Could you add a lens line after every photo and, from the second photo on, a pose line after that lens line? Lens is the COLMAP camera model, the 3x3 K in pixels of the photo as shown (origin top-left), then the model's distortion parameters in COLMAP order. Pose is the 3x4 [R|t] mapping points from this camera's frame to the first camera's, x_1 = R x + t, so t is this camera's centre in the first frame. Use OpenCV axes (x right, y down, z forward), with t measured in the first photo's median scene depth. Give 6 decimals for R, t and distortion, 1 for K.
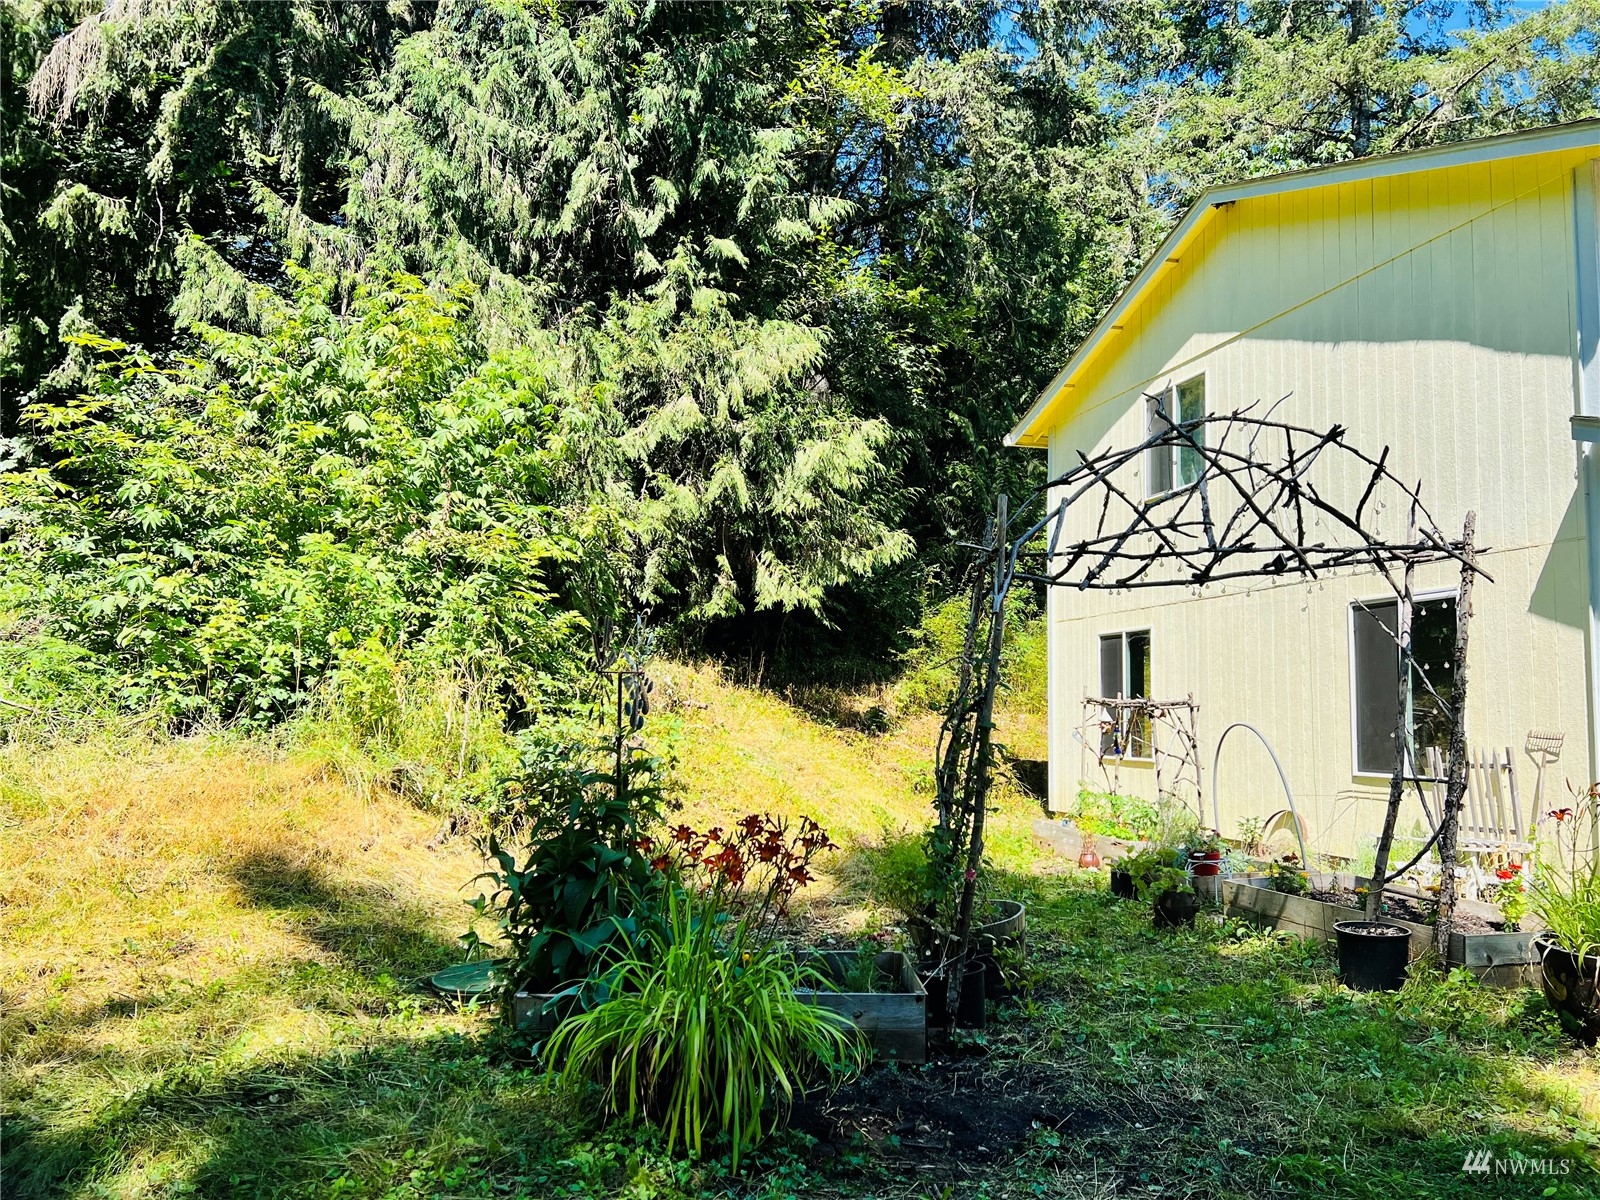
lens RADIAL K [[1208.3, 0, 778.8], [0, 1208.3, 622.1], [0, 0, 1]] dist [0.064306, -0.073591]
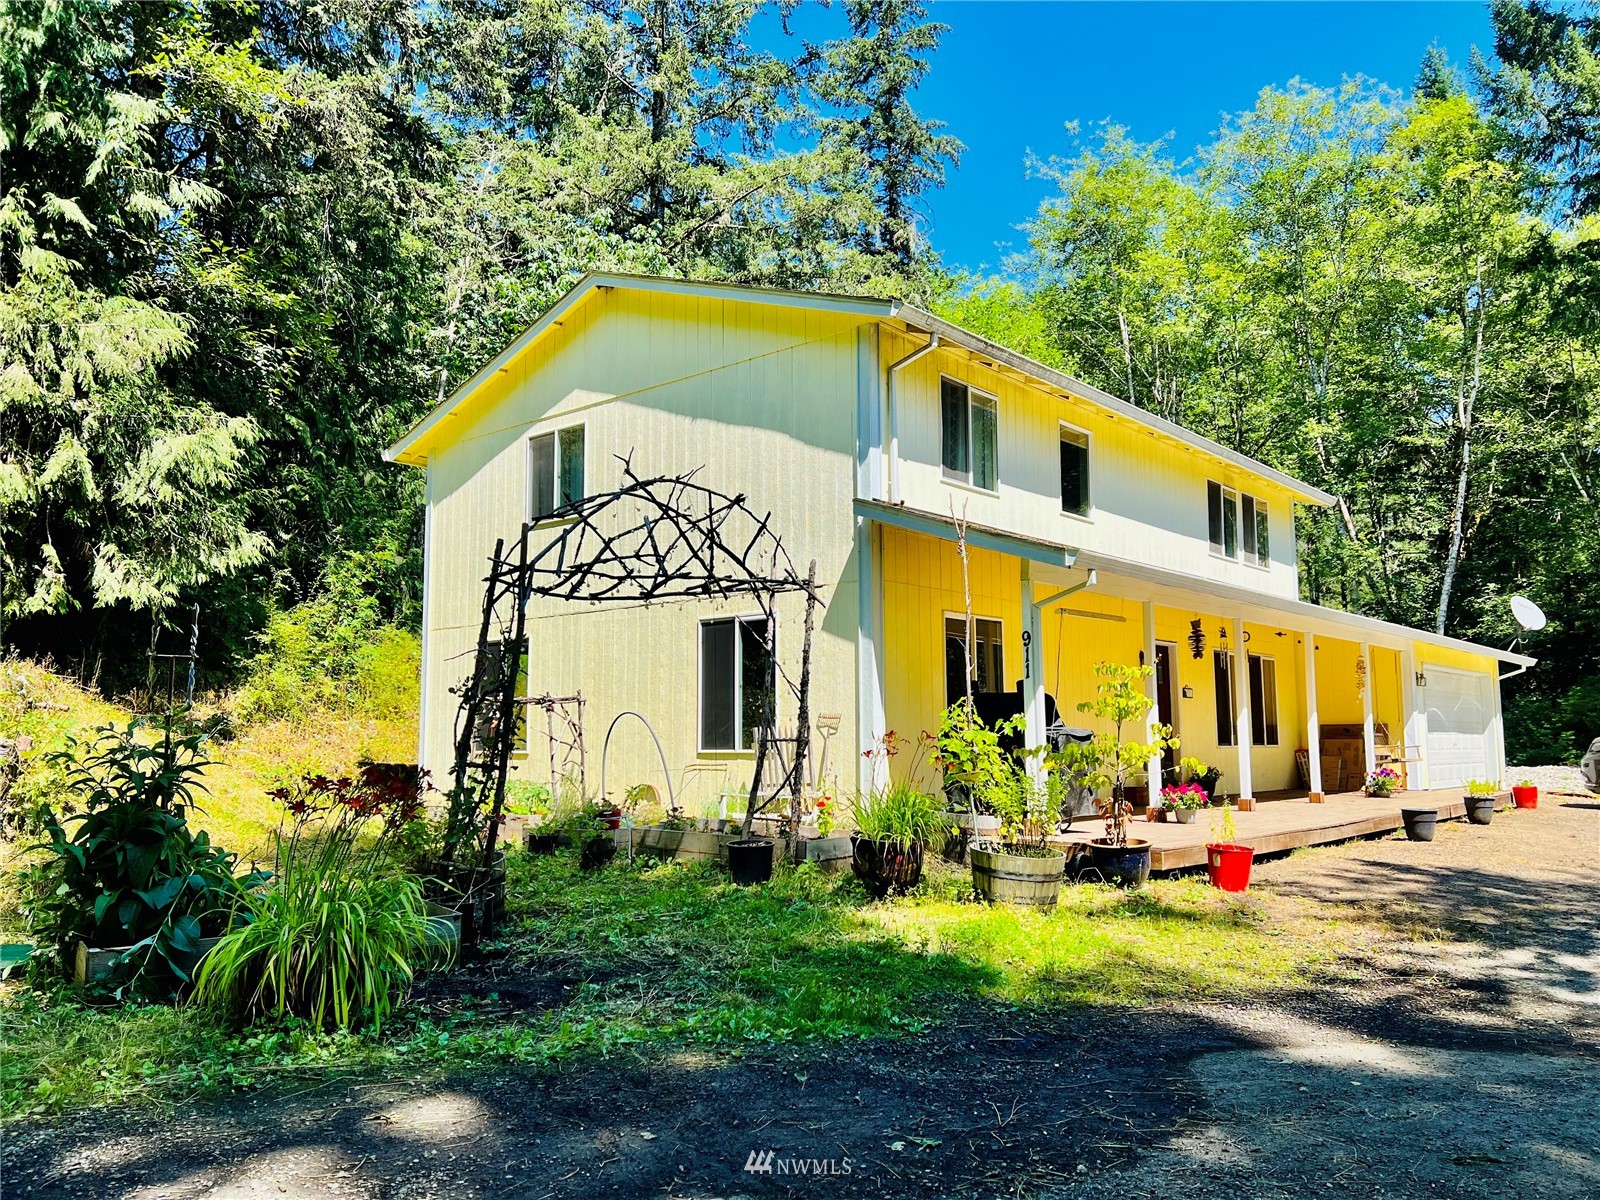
lens RADIAL K [[1208.3, 0, 810.6], [0, 1208.3, 610.2], [0, 0, 1]] dist [0.064306, -0.073591]
pose [[0.827651, 0.040126, 0.559807, -0.088660], [-0.027699, 0.999146, -0.030665, 0.005728], [-0.560559, 0.009874, 0.828056, -0.074909]]
